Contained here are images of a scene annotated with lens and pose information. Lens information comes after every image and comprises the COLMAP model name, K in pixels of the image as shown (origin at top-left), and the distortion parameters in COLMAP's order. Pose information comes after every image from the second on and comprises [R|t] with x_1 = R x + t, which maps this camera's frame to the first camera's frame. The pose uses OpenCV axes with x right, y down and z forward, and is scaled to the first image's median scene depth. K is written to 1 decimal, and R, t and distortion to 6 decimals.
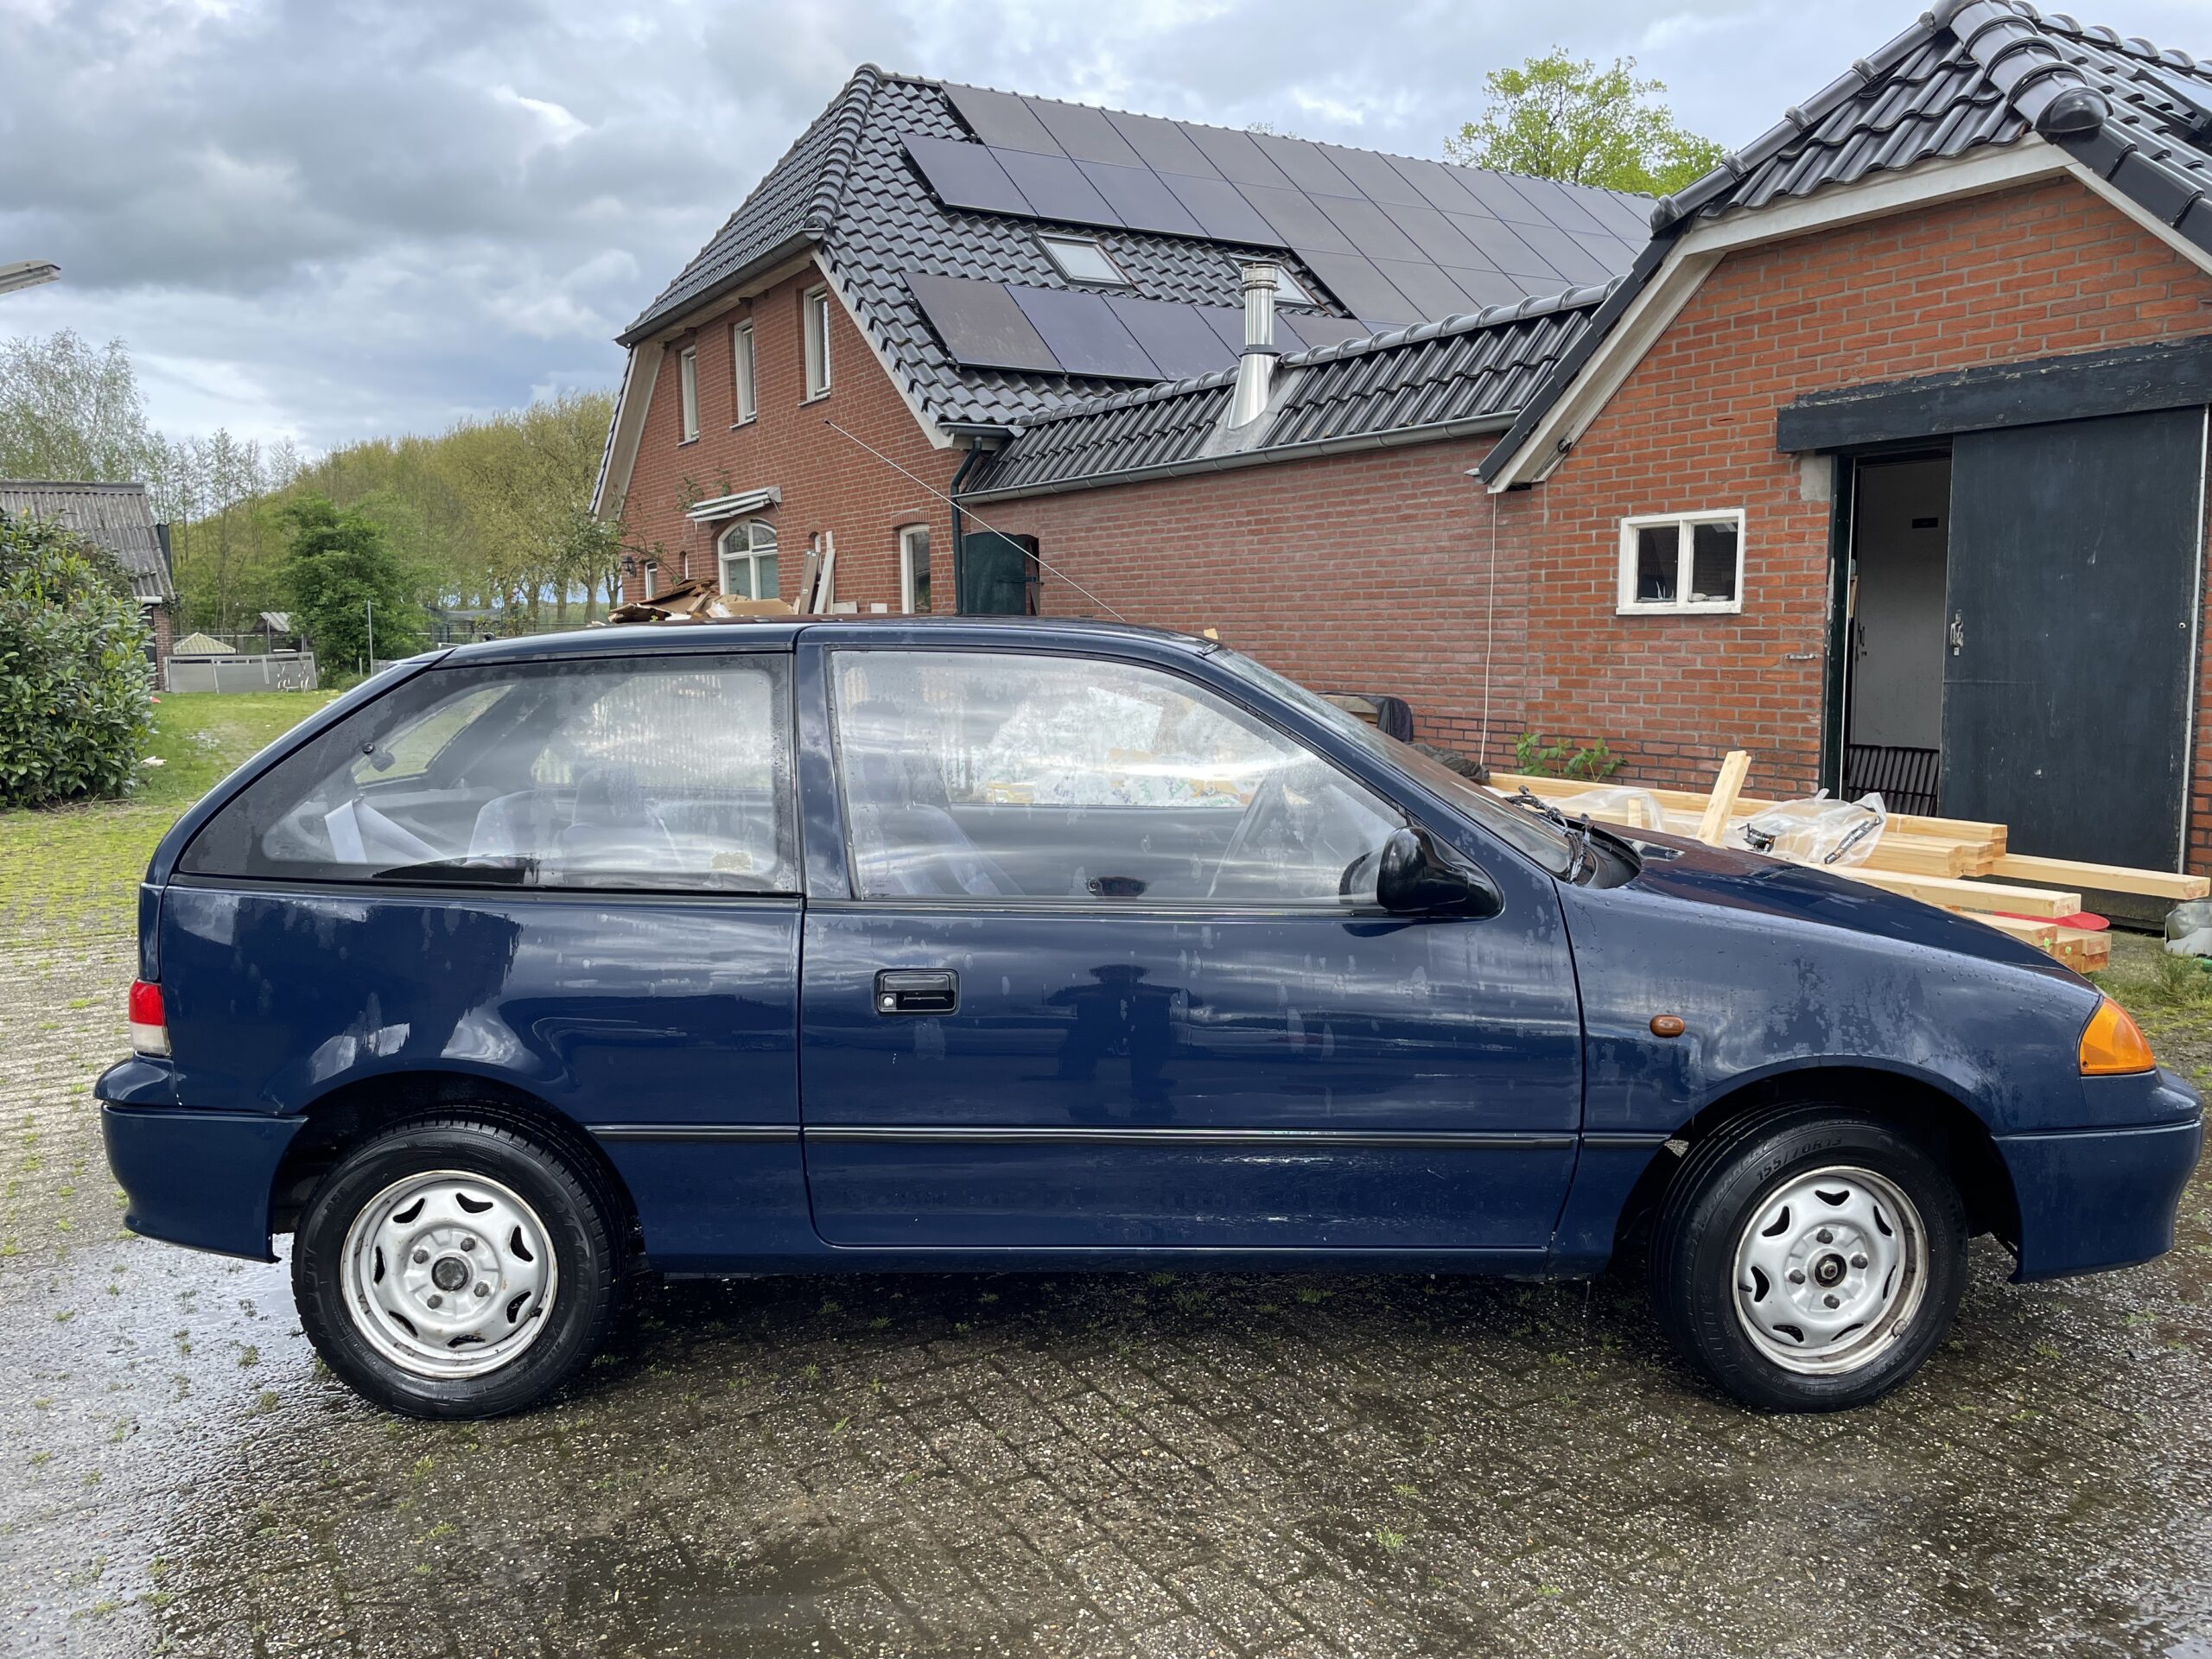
lens RADIAL K [[1686.4, 0, 1106.4], [0, 1686.4, 832.4], [0, 0, 1]] dist [-0.009221, -0.007829]
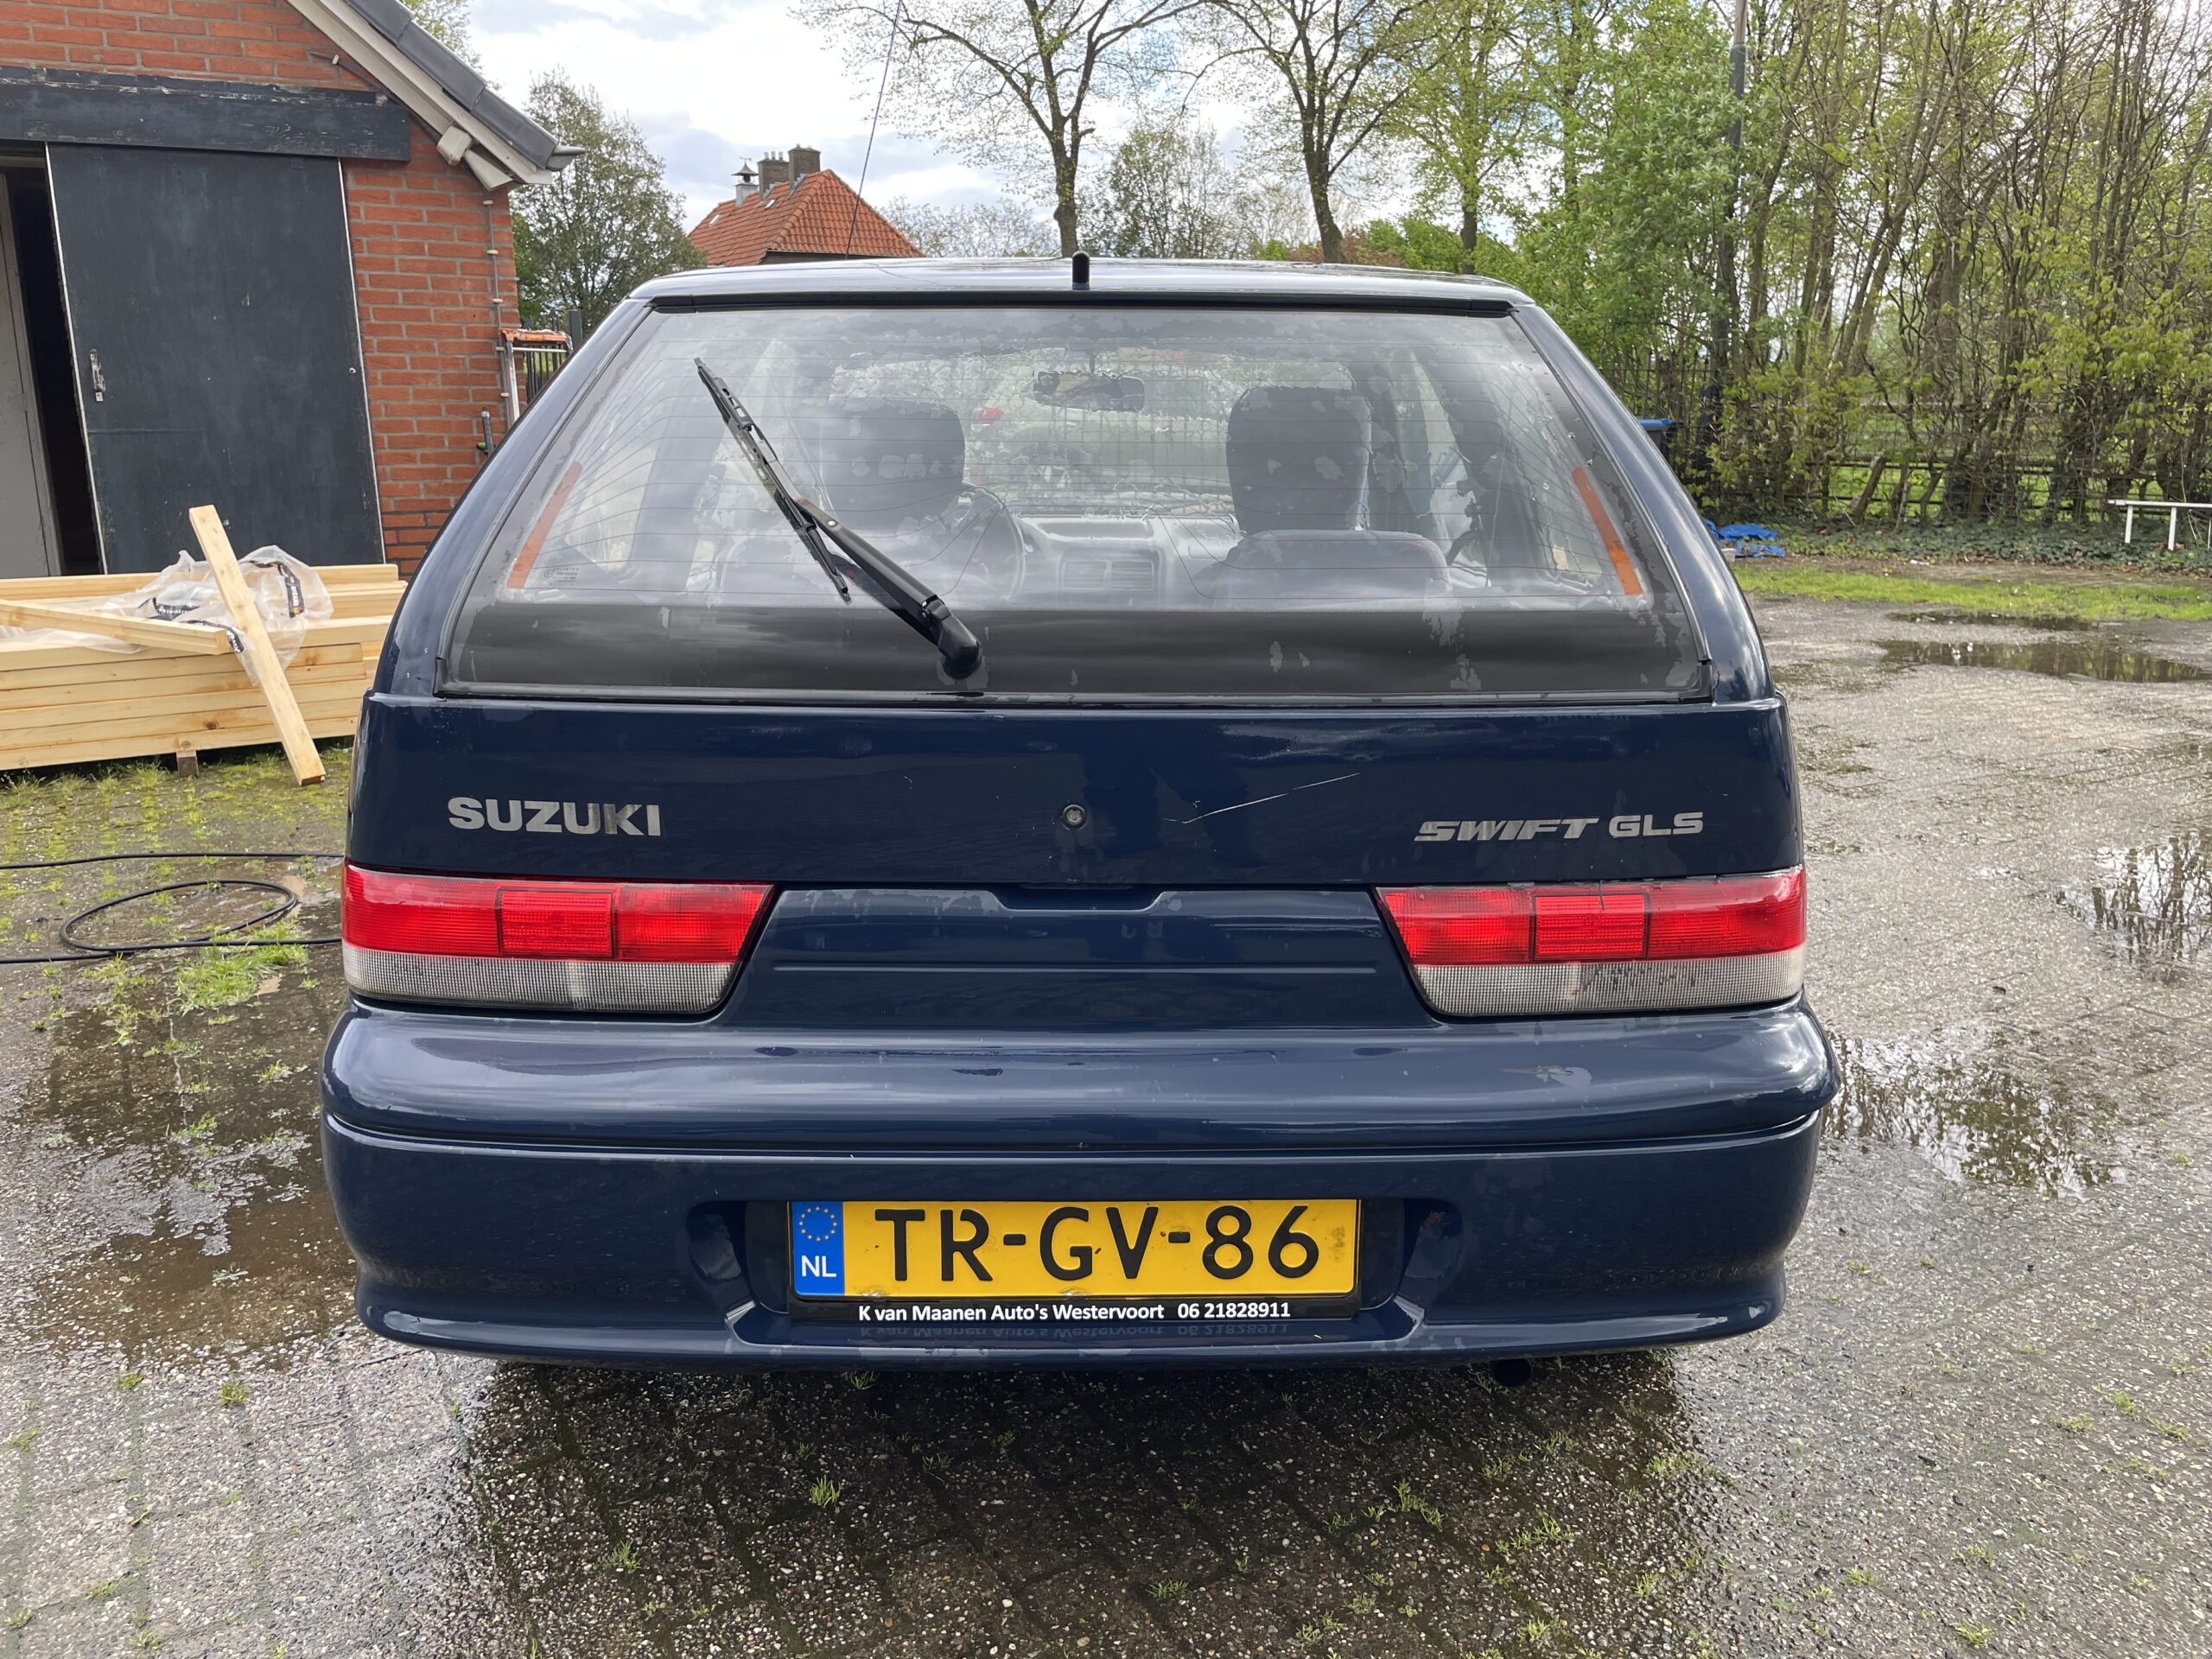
lens RADIAL K [[1686.4, 0, 1106.5], [0, 1686.4, 827.4], [0, 0, 1]] dist [-0.009221, -0.007829]
pose [[0.059662, -0.233793, 0.970454, -0.424624], [0.115584, 0.967265, 0.225919, -0.026253], [-0.991504, 0.098690, 0.084732, 0.439629]]
